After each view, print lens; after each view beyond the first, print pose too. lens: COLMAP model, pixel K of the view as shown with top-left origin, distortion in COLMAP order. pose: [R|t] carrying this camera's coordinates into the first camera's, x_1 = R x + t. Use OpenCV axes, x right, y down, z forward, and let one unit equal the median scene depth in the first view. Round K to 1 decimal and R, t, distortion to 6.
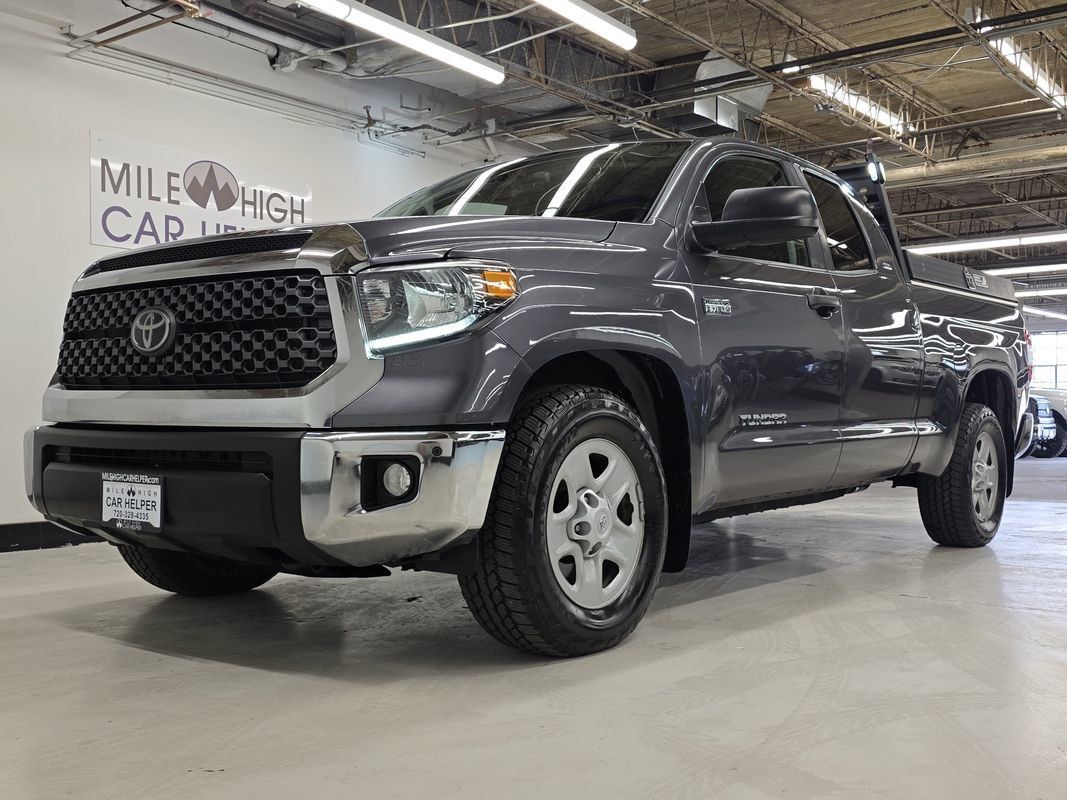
lens RADIAL K [[1096.3, 0, 534.8], [0, 1096.3, 417.3], [0, 0, 1]] dist [0.052612, -0.030437]
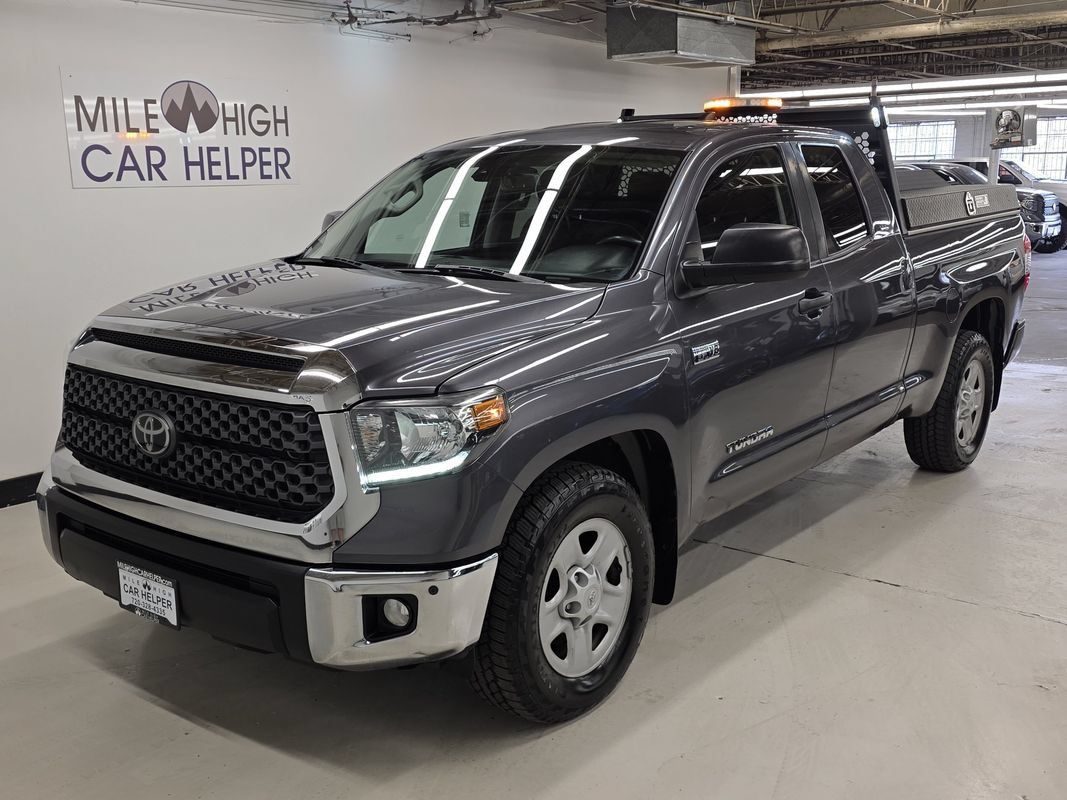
lens RADIAL K [[1096.3, 0, 534.8], [0, 1096.3, 417.3], [0, 0, 1]] dist [0.052612, -0.030437]
pose [[0.999906, -0.013629, -0.001644, 0.010362], [0.013662, 0.976245, 0.216239, -0.300285], [-0.001342, -0.216241, 0.976339, -0.000113]]
